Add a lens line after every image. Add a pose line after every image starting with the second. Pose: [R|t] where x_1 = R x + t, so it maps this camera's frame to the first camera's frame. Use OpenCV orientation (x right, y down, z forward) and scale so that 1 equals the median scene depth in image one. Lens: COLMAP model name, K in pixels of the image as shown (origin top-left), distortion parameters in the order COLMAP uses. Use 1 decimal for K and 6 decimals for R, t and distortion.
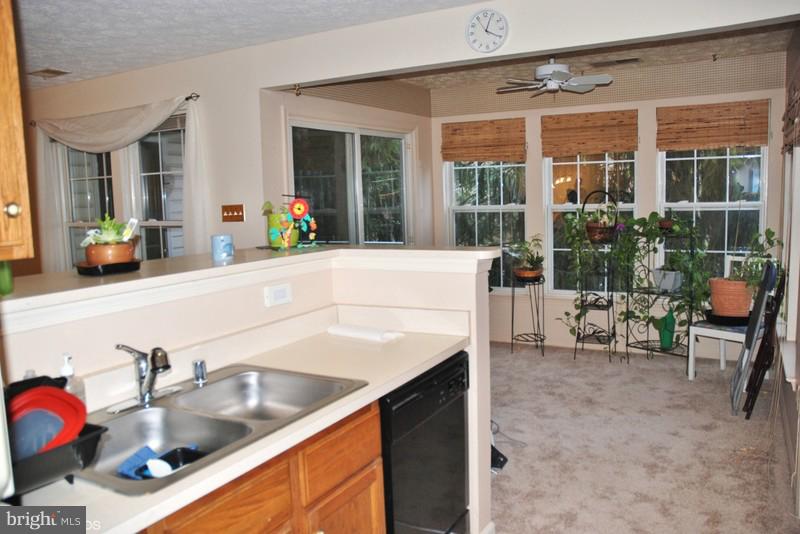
lens RADIAL K [[643.3, 0, 400.4], [0, 643.3, 271.3], [0, 0, 1]] dist [-0.149288, 0.143038]
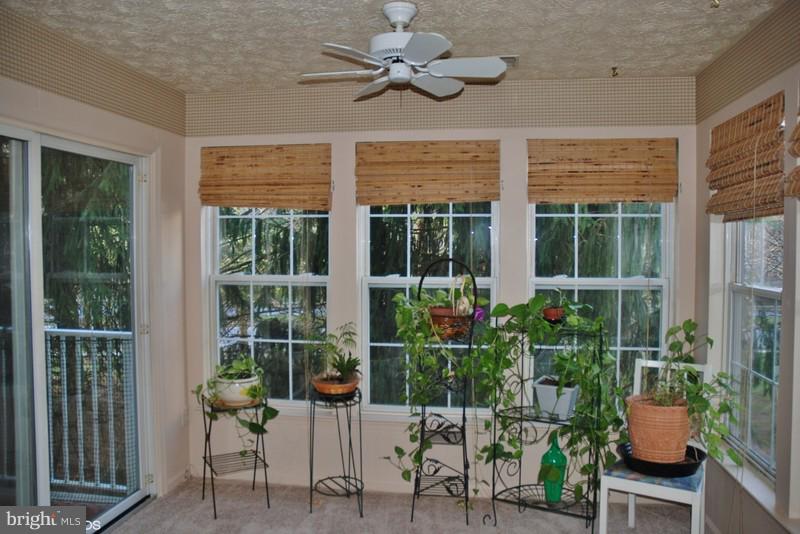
lens RADIAL K [[643.3, 0, 397.7], [0, 643.3, 265.8], [0, 0, 1]] dist [-0.149288, 0.143038]
pose [[0.937889, 0.021197, 0.346287, 0.039454], [0.009247, 0.996250, -0.086025, -0.066730], [-0.346812, 0.083884, 0.934176, 0.420160]]
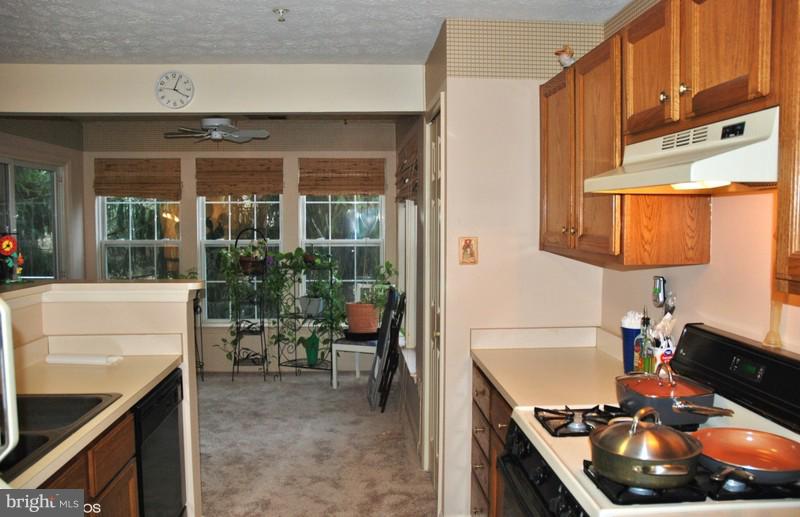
lens RADIAL K [[625.8, 0, 393.4], [0, 625.8, 270.9], [0, 0, 1]] dist [-0.094289, 0.002901]
pose [[0.847446, -0.008450, 0.530815, -0.059548], [0.035928, 0.998494, -0.041465, 0.002563], [-0.529665, 0.054211, 0.846473, -0.064746]]
